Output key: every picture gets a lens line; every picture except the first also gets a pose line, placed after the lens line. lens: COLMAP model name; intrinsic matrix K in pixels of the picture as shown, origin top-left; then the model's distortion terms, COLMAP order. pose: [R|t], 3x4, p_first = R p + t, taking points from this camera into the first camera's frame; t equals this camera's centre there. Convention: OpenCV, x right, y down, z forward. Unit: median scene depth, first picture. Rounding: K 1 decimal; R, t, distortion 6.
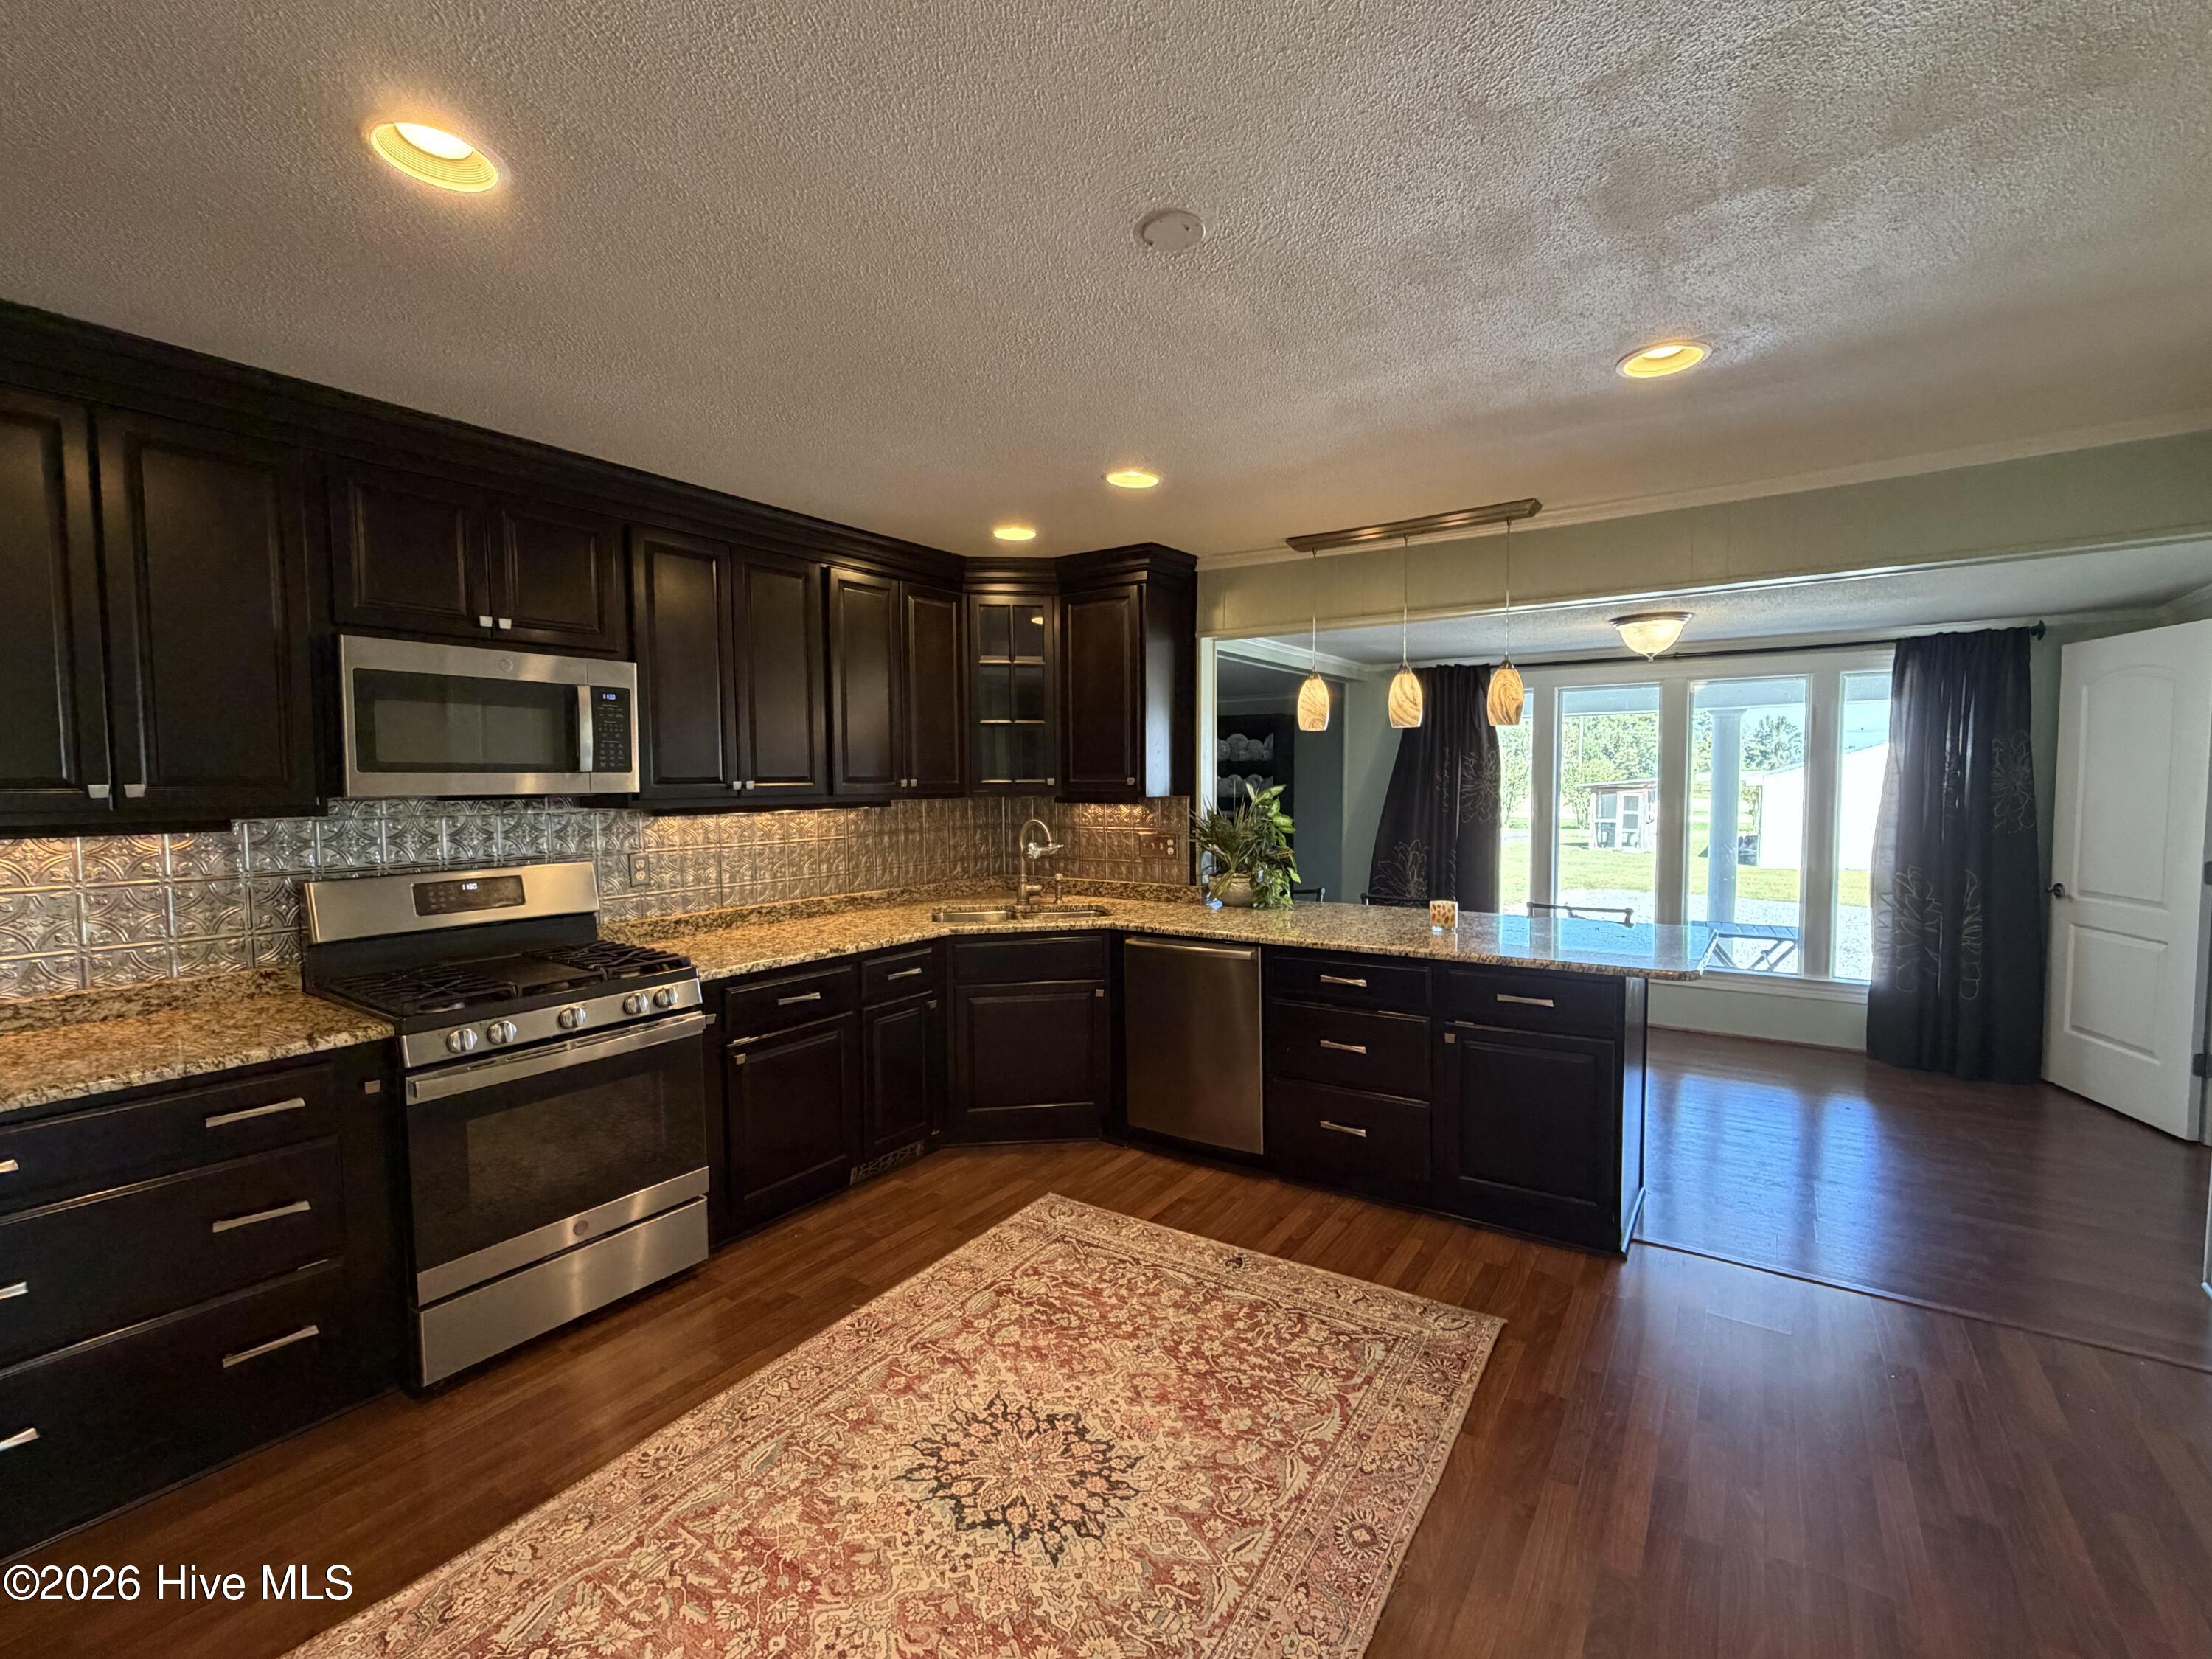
lens RADIAL K [[977.7, 0, 1099.7], [0, 977.7, 828.2], [0, 0, 1]] dist [-0.000558, 0.000004]
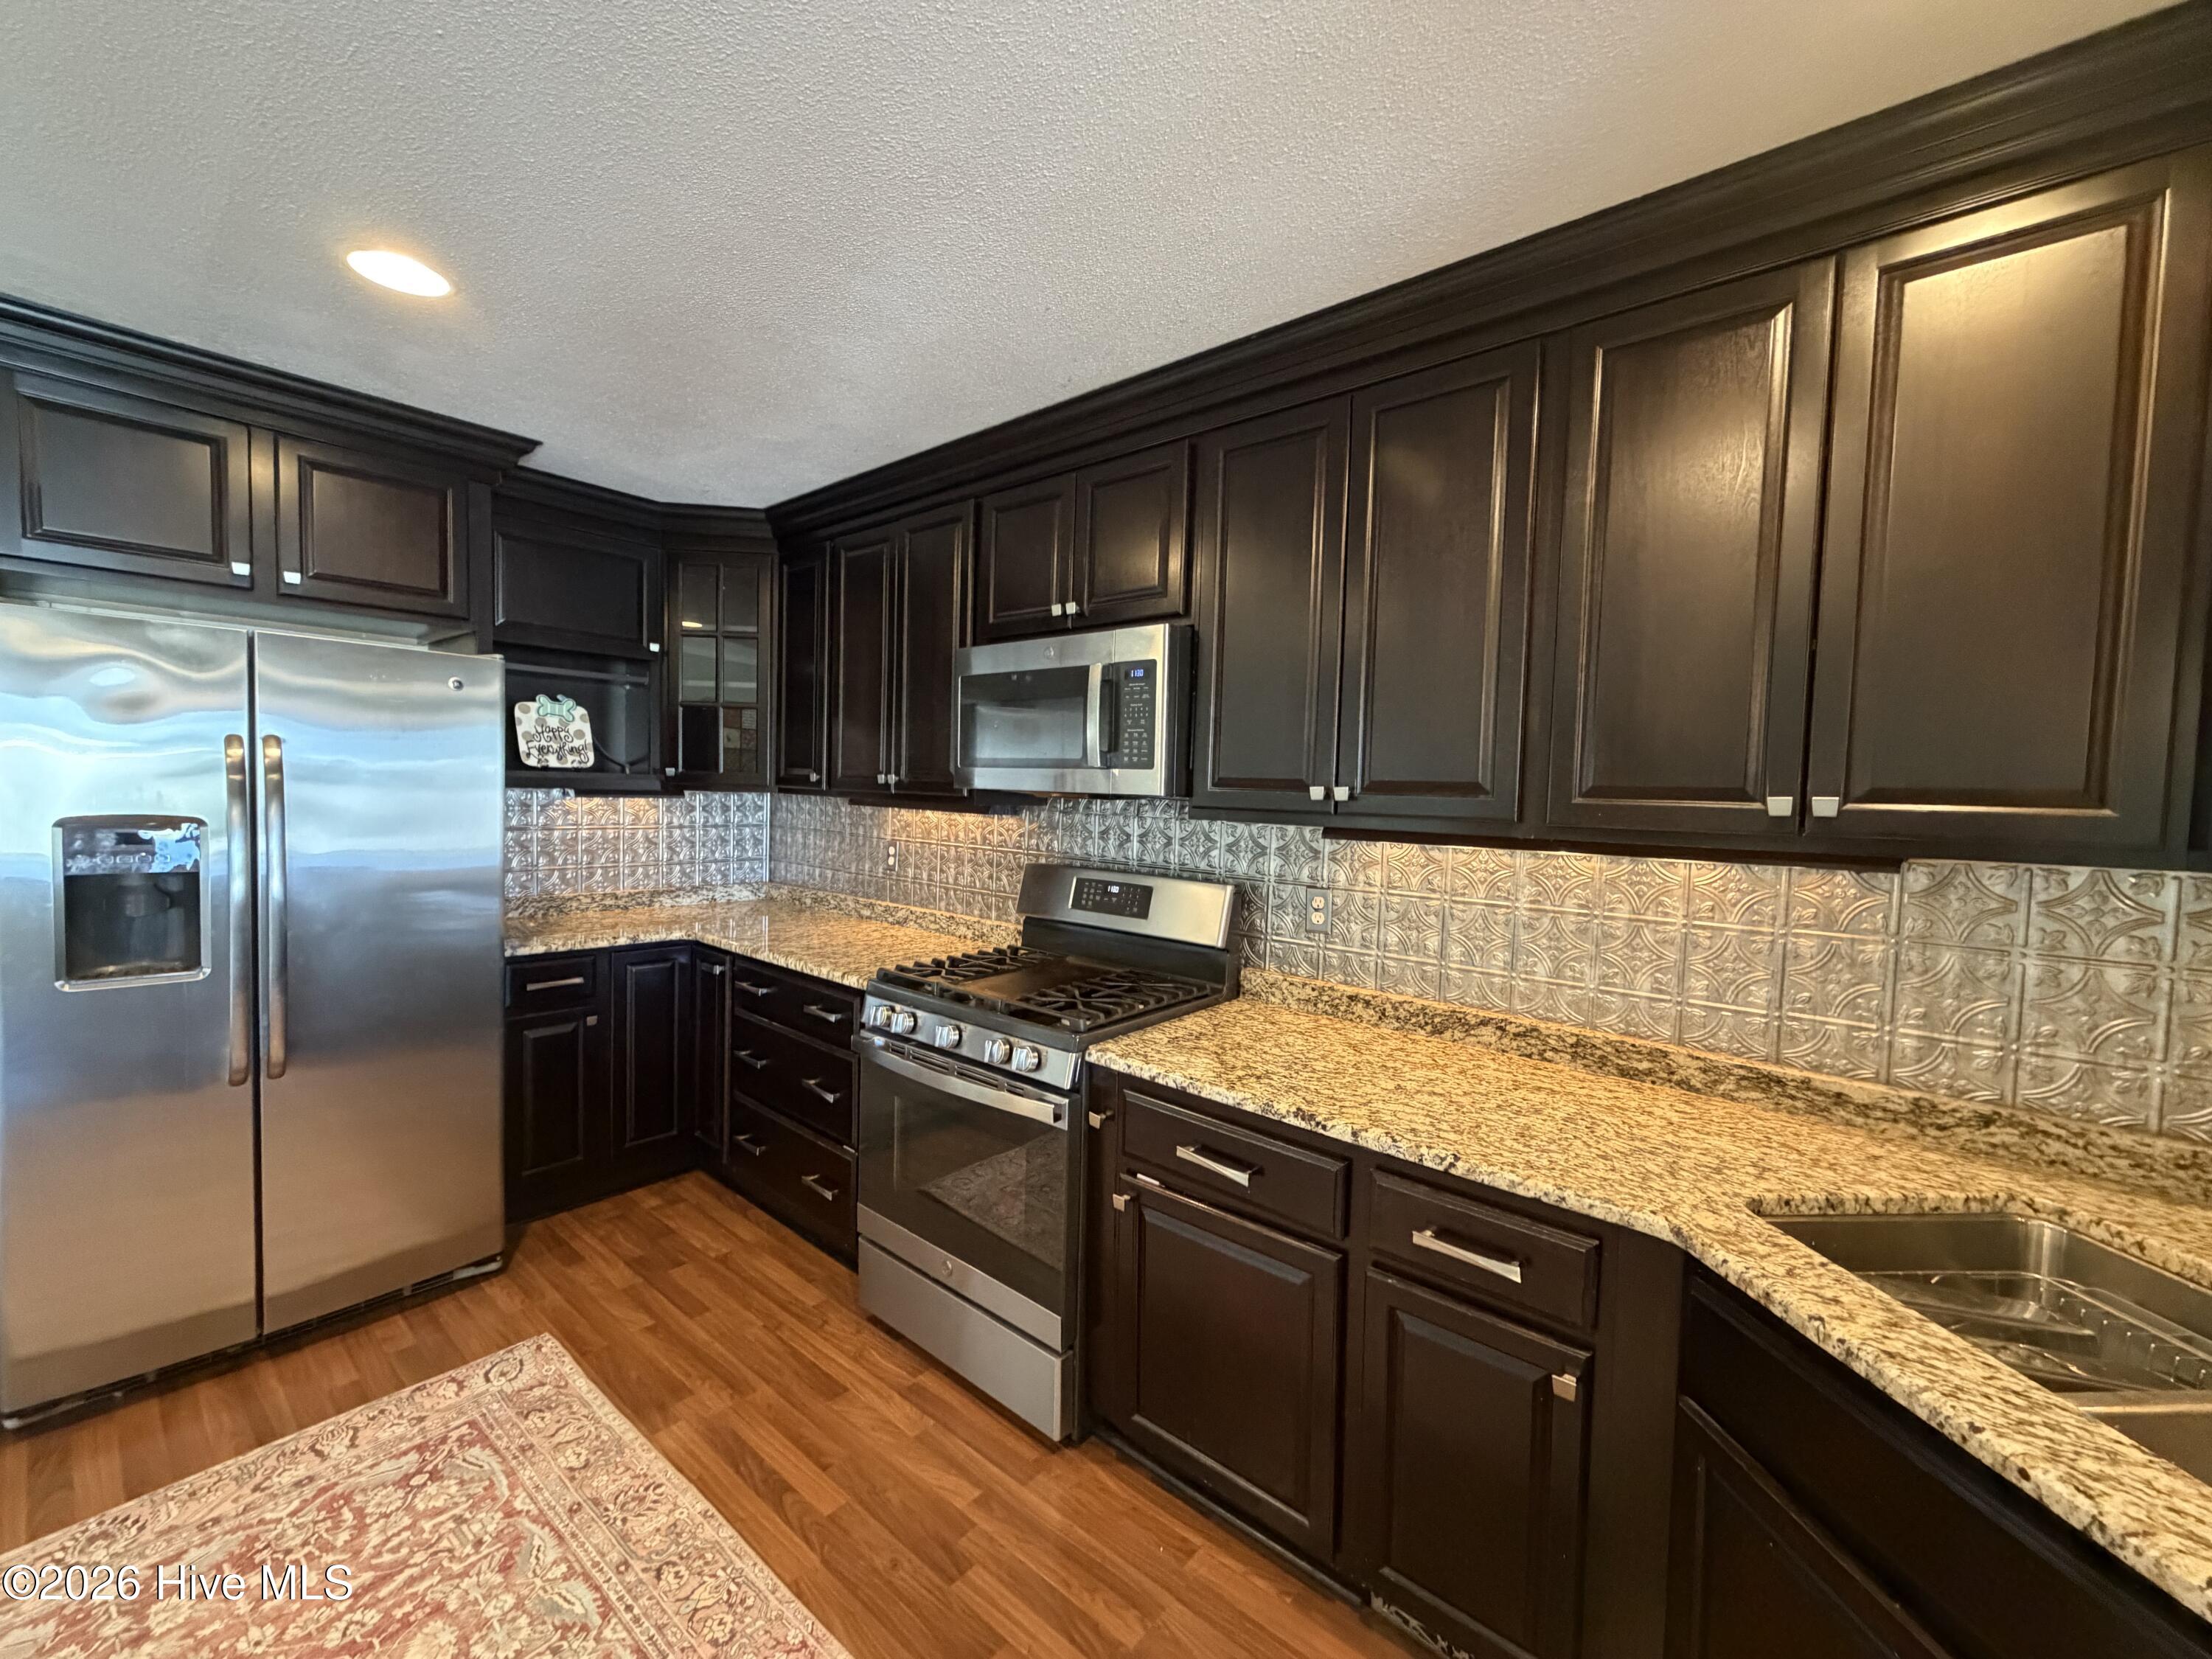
lens RADIAL K [[891.4, 0, 1100.6], [0, 891.4, 834.8], [0, 0, 1]] dist [0.004663, -0.000083]
pose [[-0.104931, 0.061378, -0.992584, 0.217248], [-0.075607, 0.994713, 0.069502, -0.052176], [0.991601, 0.082339, -0.099736, 1.034867]]
